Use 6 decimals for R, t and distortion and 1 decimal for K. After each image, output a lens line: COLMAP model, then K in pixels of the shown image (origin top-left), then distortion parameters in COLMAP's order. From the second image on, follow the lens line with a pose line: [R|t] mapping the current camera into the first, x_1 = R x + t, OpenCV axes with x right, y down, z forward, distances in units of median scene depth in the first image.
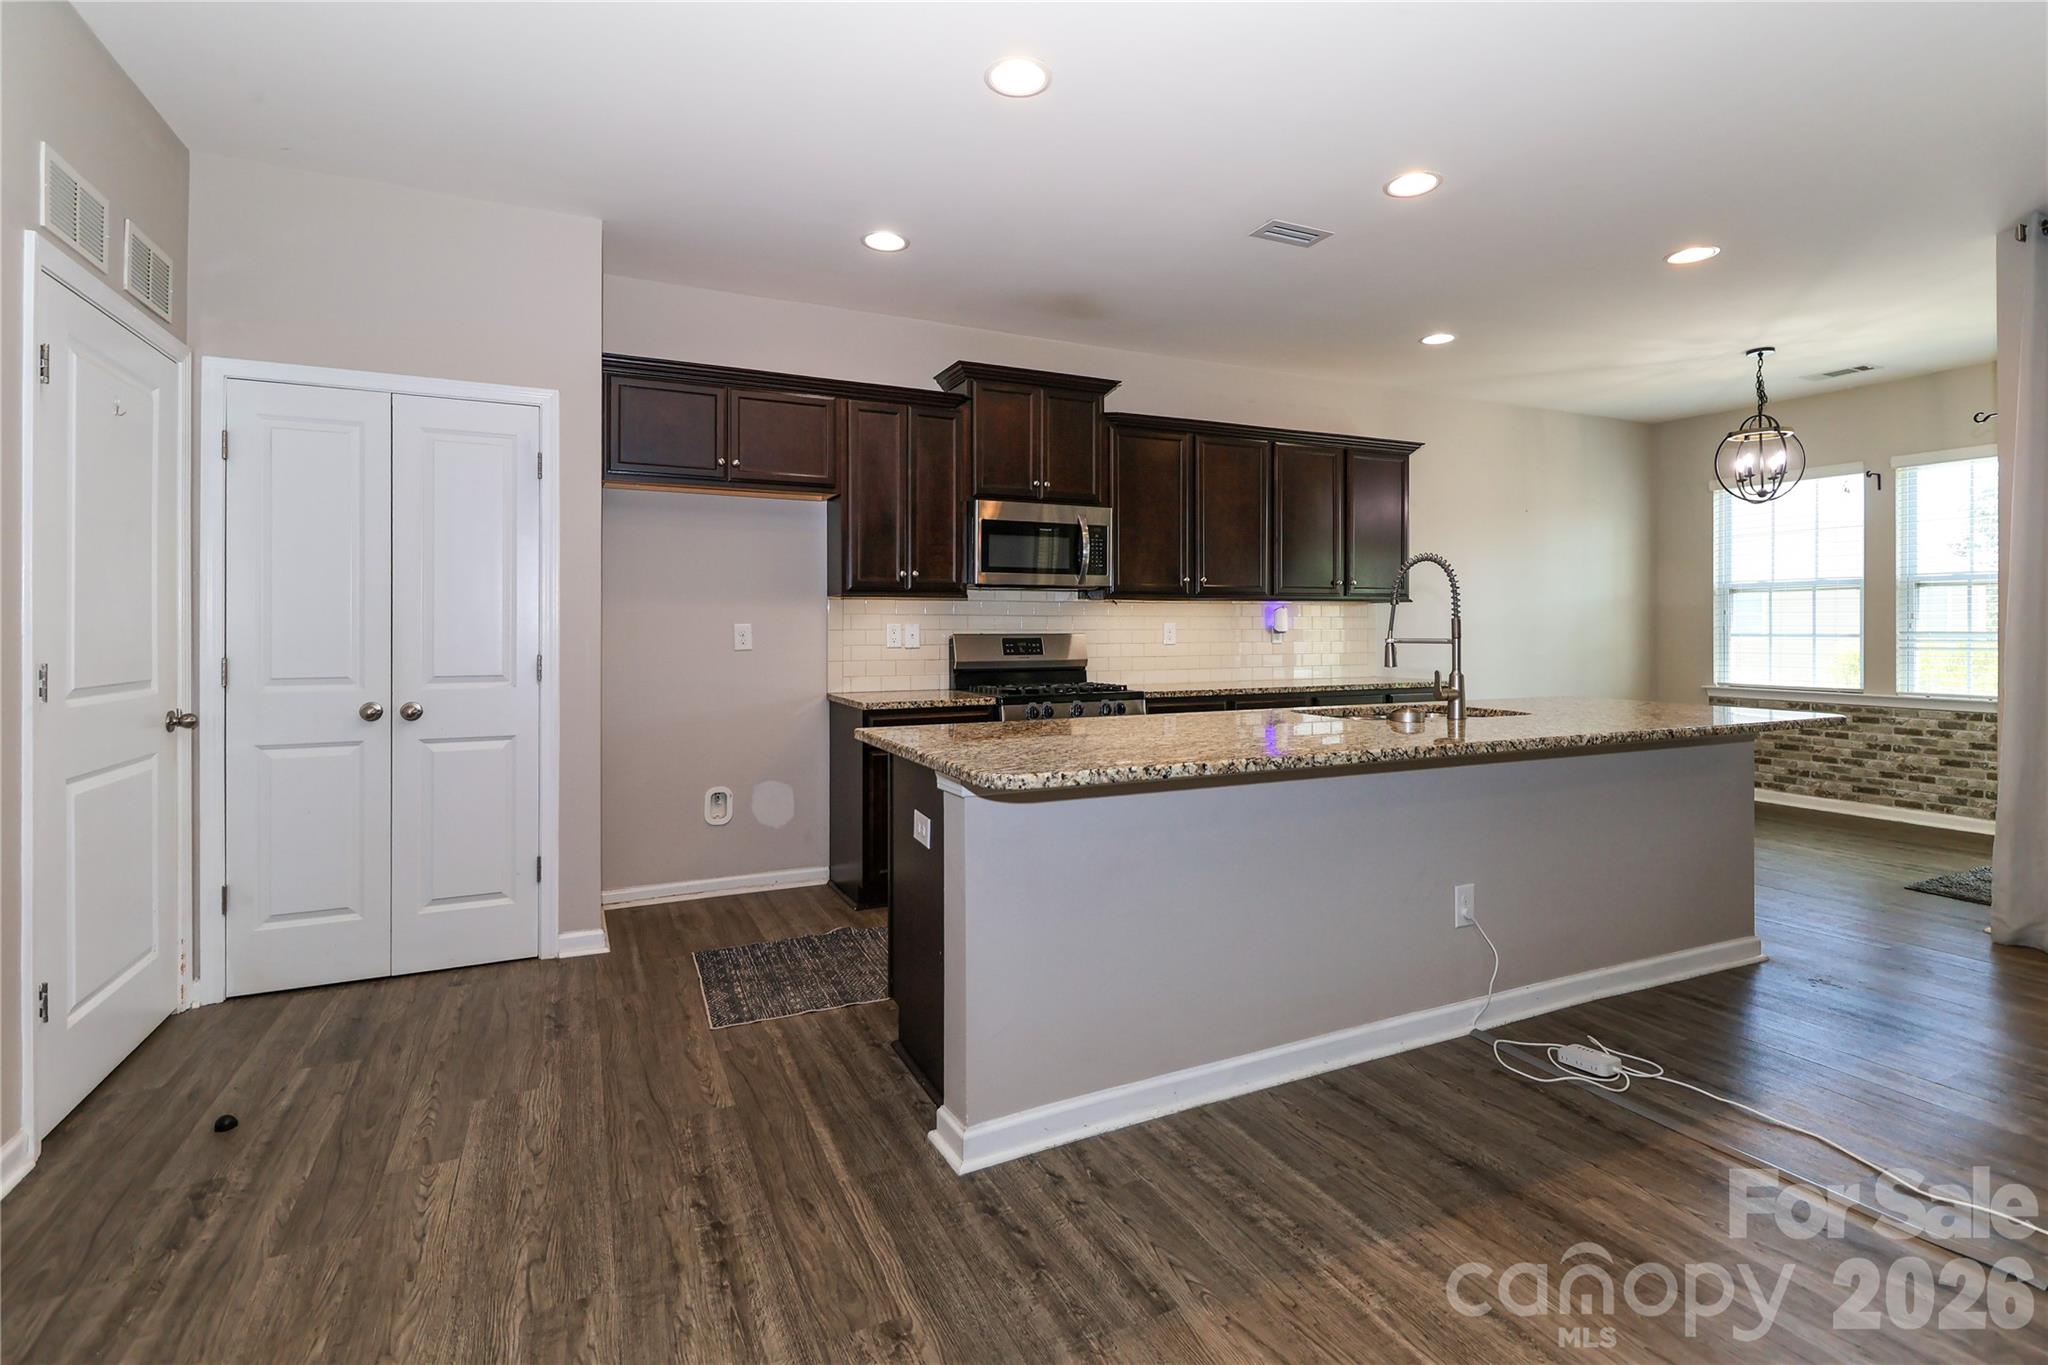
lens RADIAL K [[949.4, 0, 1038.4], [0, 949.4, 628.5], [0, 0, 1]] dist [0.012022, -0.009582]
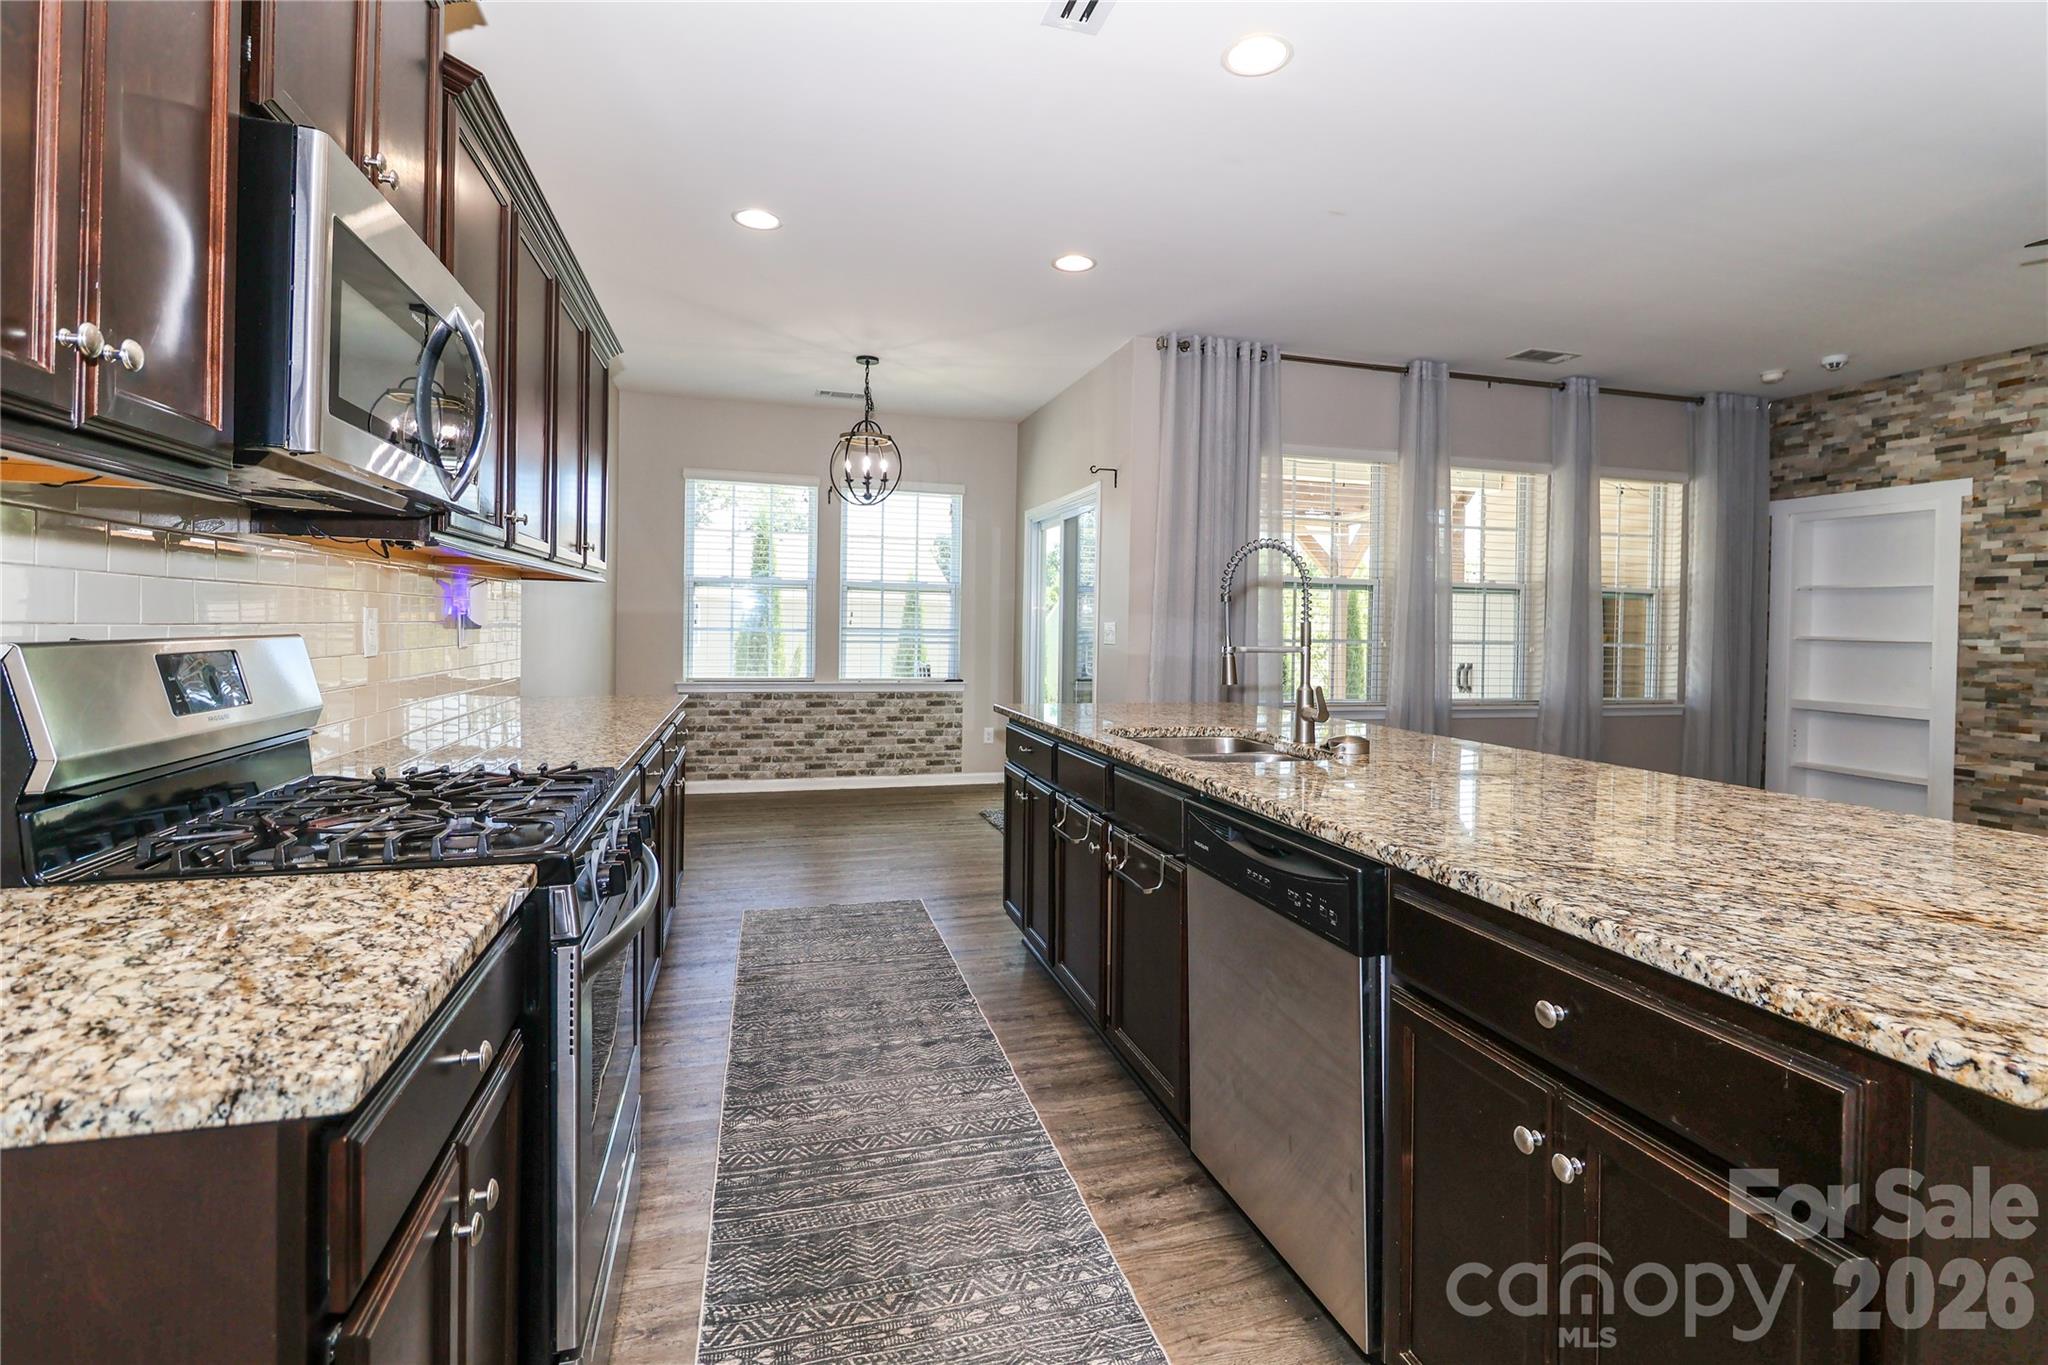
lens RADIAL K [[949.4, 0, 1040.7], [0, 949.4, 643.4], [0, 0, 1]] dist [0.012022, -0.009582]
pose [[0.162268, -0.013568, 0.986653, -0.260735], [-0.016359, 0.999731, 0.016439, -0.000963], [-0.986611, -0.018808, 0.162002, 0.686843]]
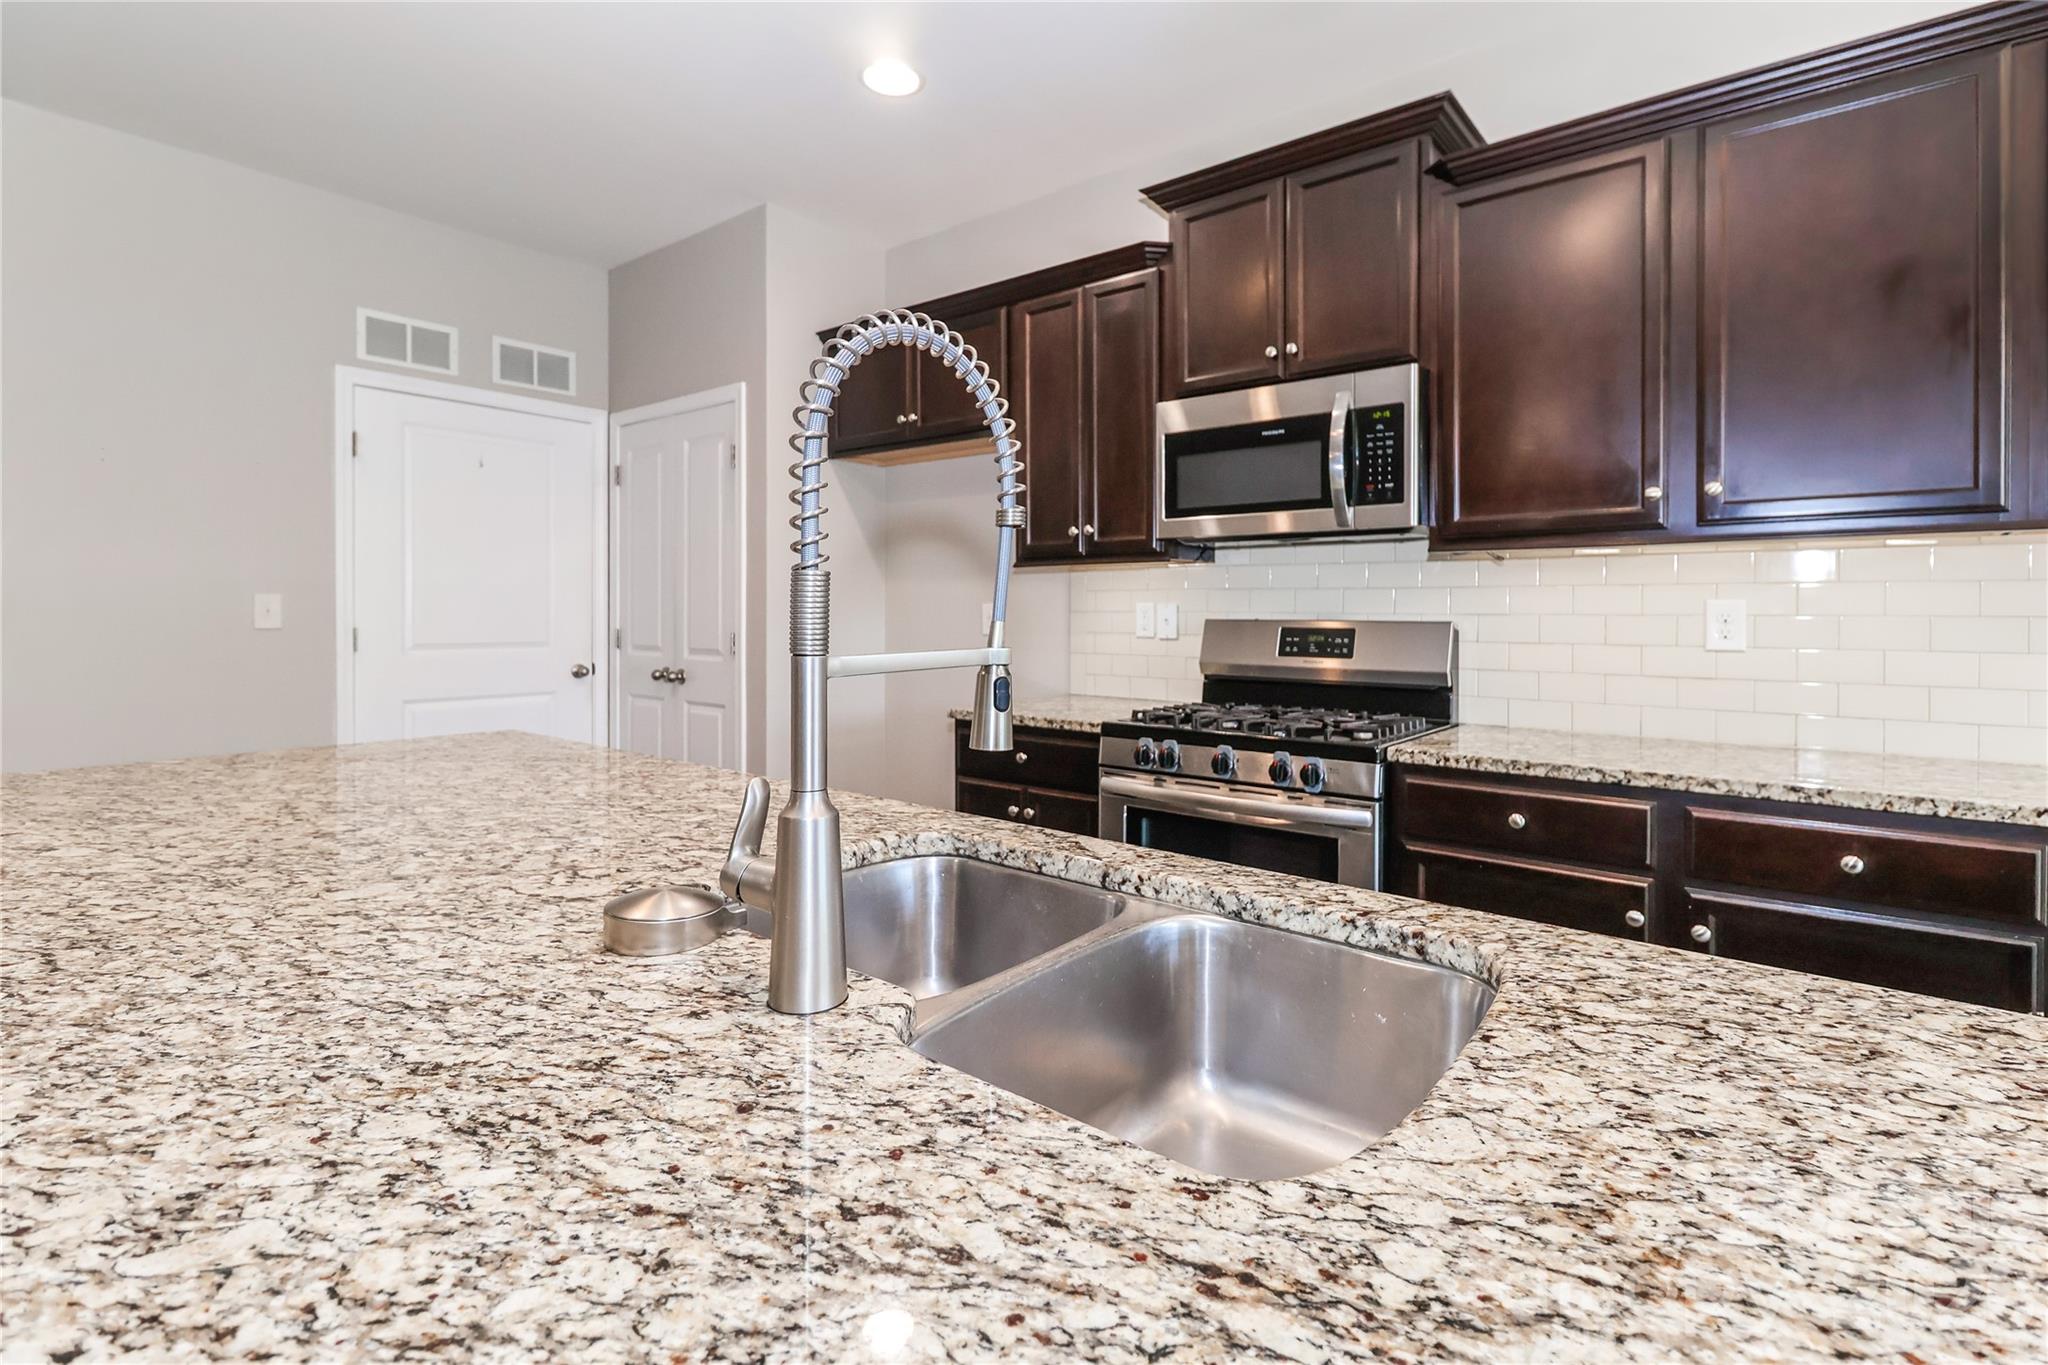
lens RADIAL K [[949.4, 0, 1040.6], [0, 949.4, 623.2], [0, 0, 1]] dist [0.012022, -0.009582]
pose [[0.441652, 0.016544, -0.897034, 0.417883], [-0.004498, 0.999858, 0.016226, -0.001162], [0.897175, -0.003131, 0.441664, 0.592677]]
